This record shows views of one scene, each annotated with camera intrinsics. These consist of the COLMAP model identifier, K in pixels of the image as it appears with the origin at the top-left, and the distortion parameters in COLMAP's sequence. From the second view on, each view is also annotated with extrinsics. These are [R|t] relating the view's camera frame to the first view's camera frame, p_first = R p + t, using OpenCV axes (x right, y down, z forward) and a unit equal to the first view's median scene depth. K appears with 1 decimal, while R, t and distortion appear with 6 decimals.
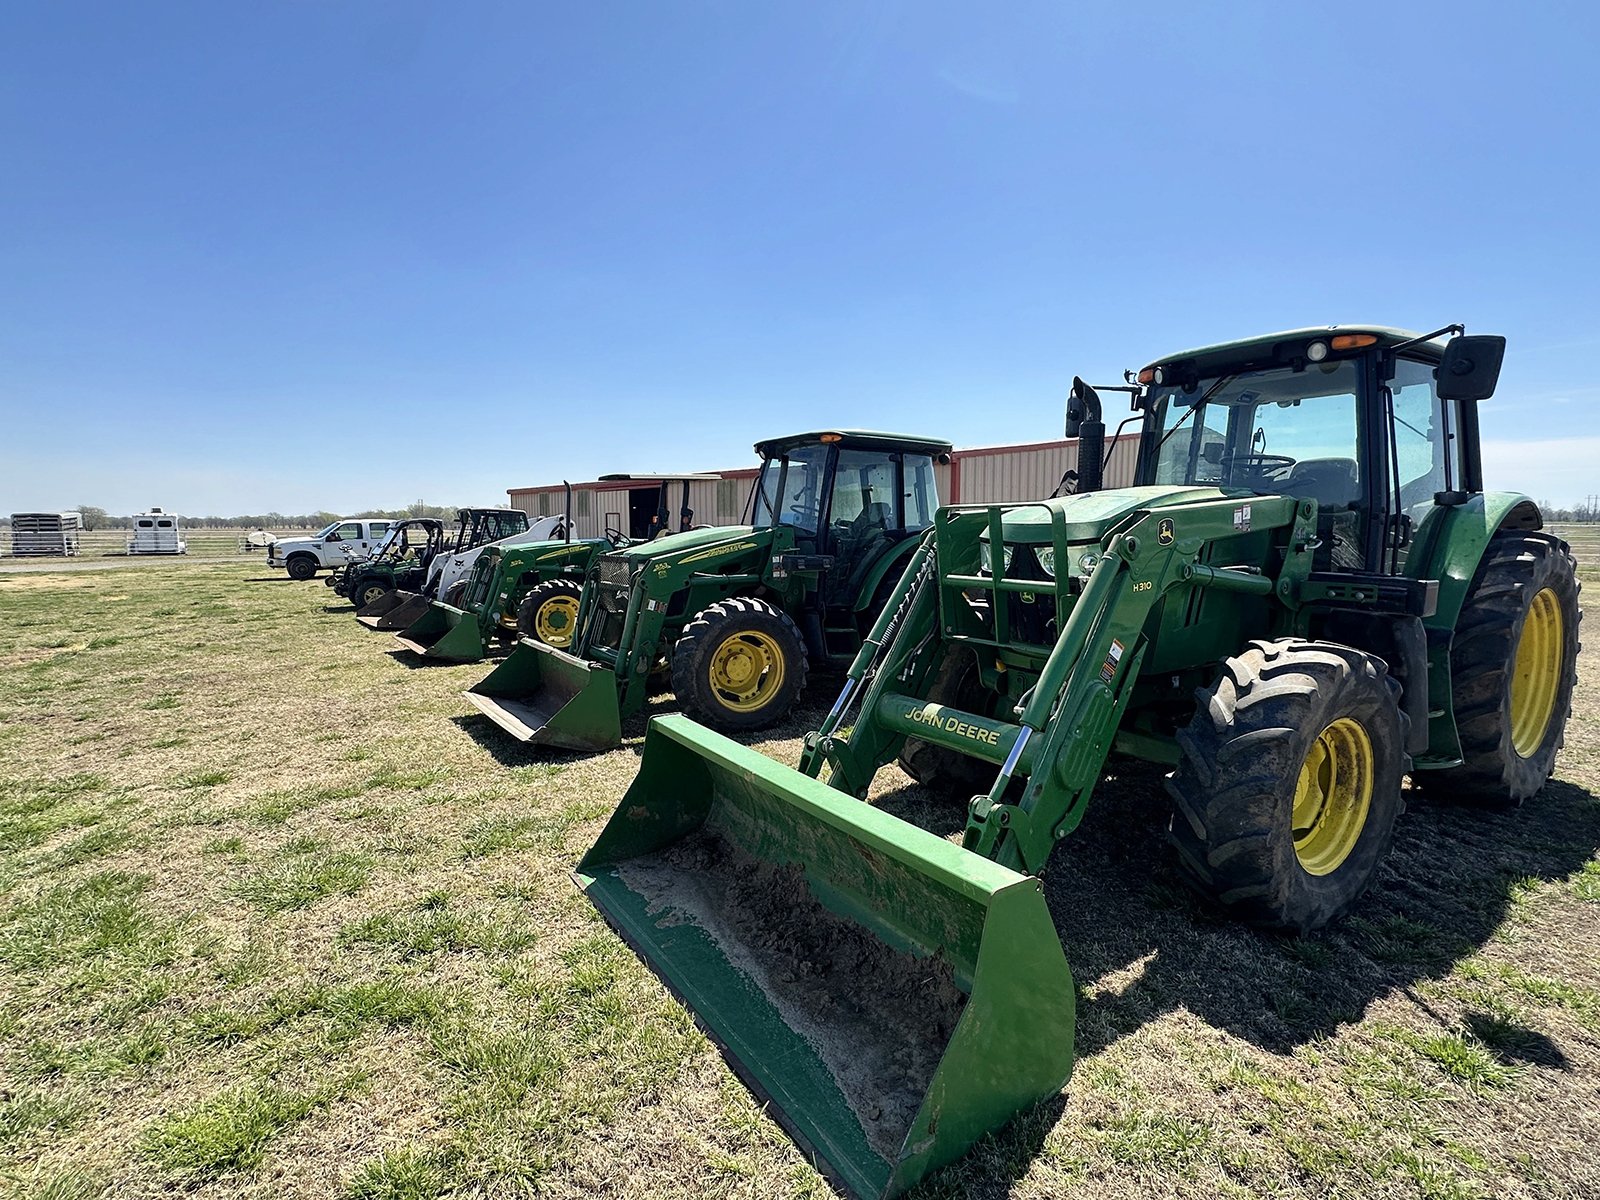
lens RADIAL K [[827.7, 0, 800.0], [0, 827.7, 600.0], [0, 0, 1]] dist [0.000575, -0.000297]
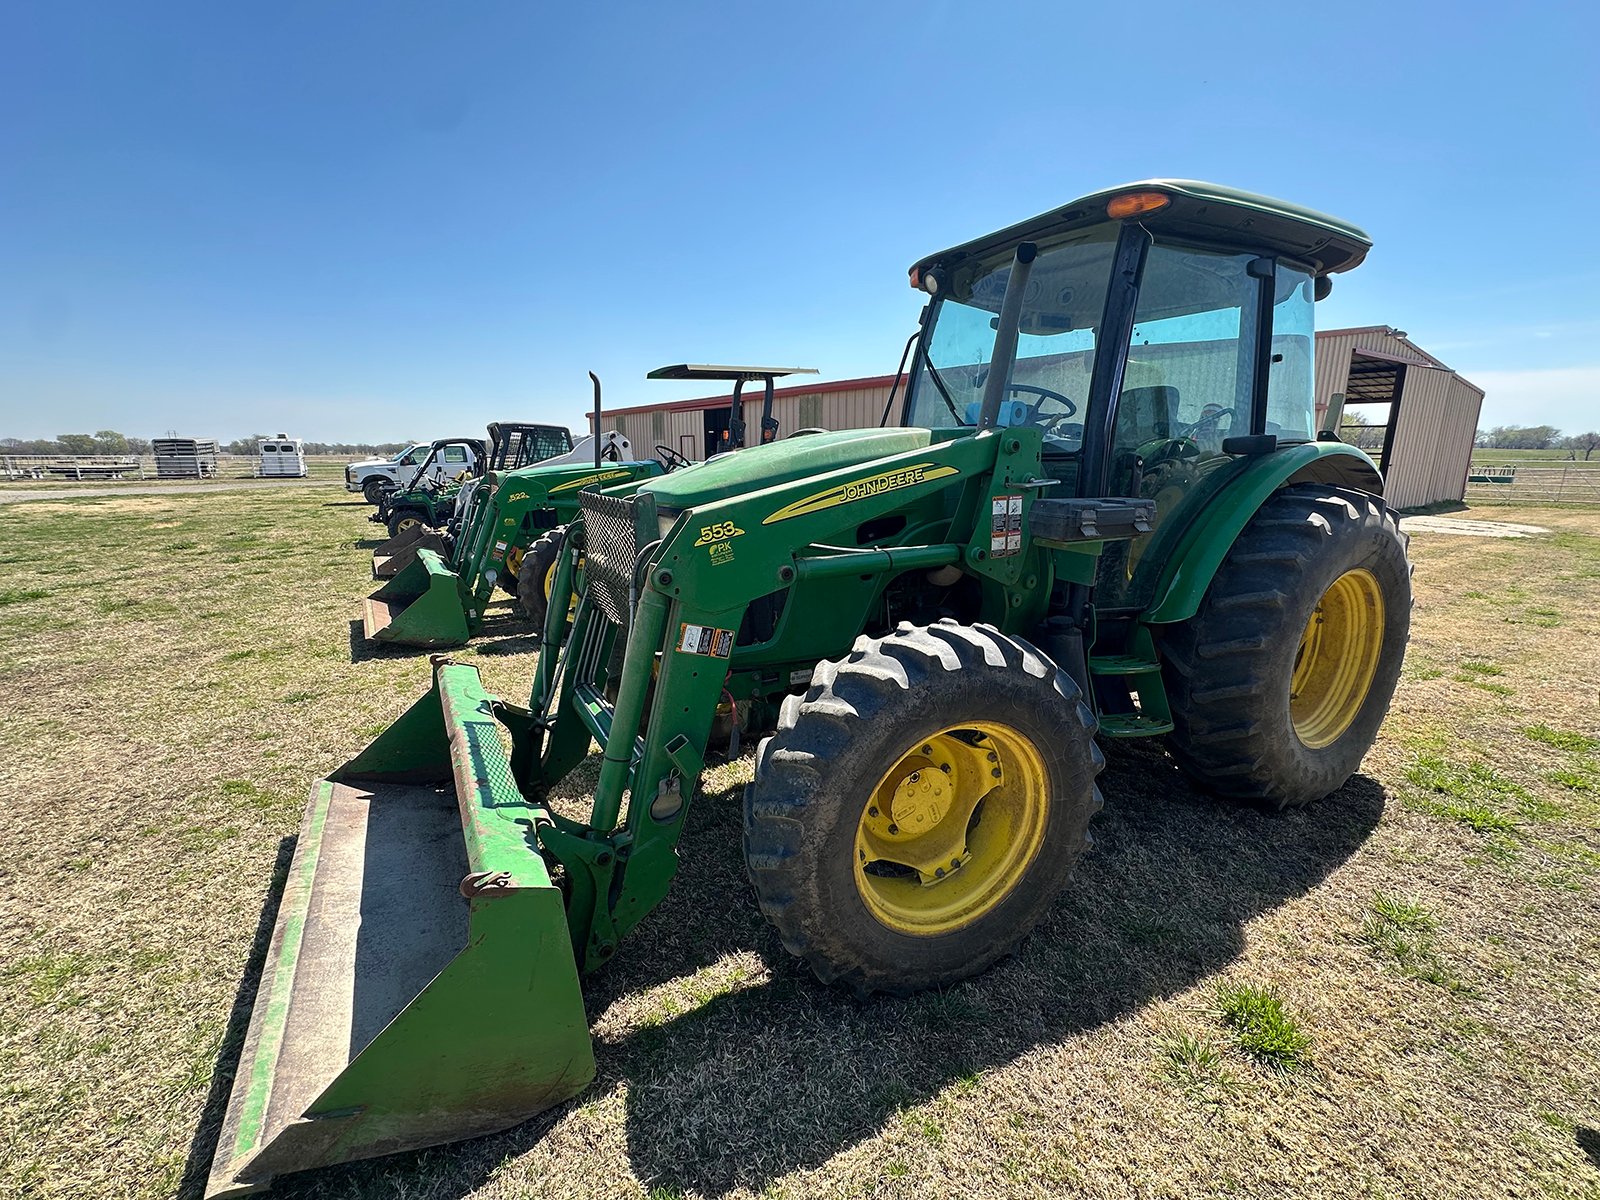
lens RADIAL K [[699.8, 0, 800.0], [0, 699.8, 600.0], [0, 0, 1]] dist [-0.001905, -0.000212]
pose [[0.996588, 0.018415, -0.080451, -0.090970], [-0.008882, 0.993059, 0.117282, -0.039948], [0.082053, -0.116167, 0.989835, 0.595318]]
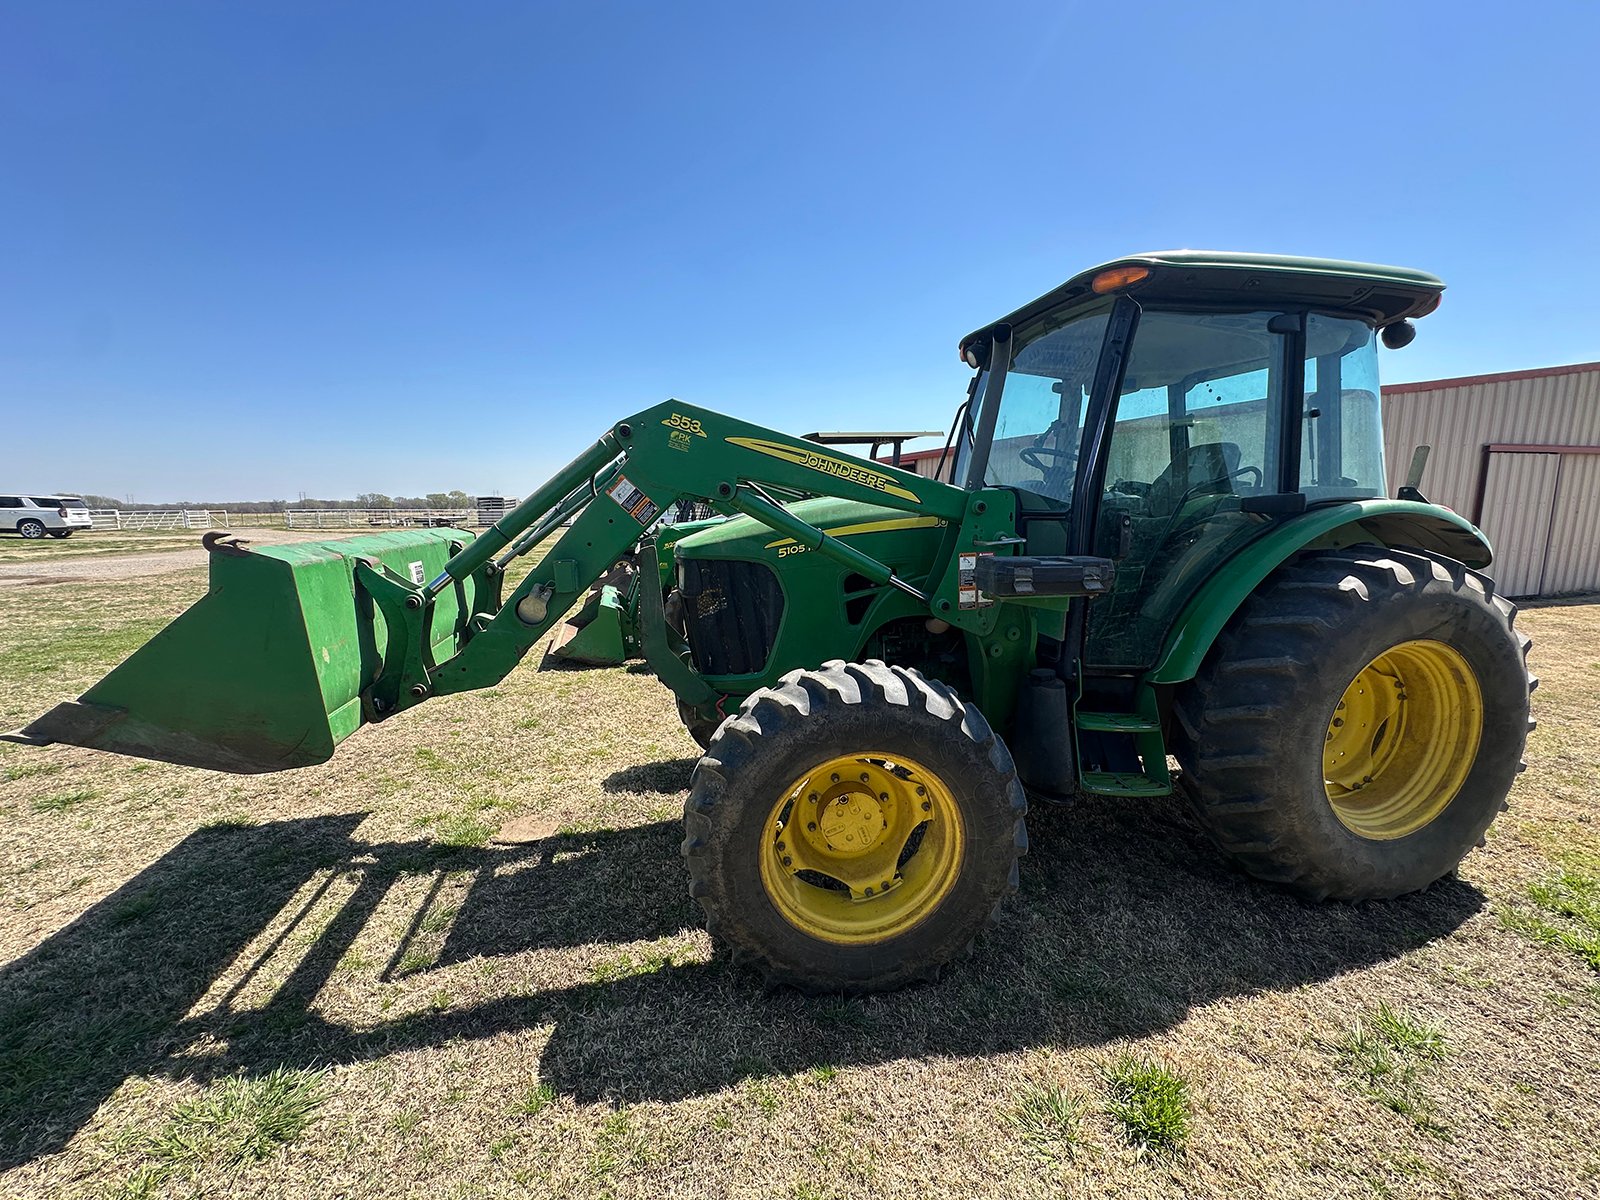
lens RADIAL K [[657.9, 0, 794.6], [0, 657.9, 598.8], [0, 0, 1]] dist [-0.000235, -0.000133]
pose [[0.926979, 0.051035, -0.371626, 0.015713], [-0.032242, 0.997876, 0.056611, -0.043214], [0.373725, -0.040495, 0.926655, 0.589007]]
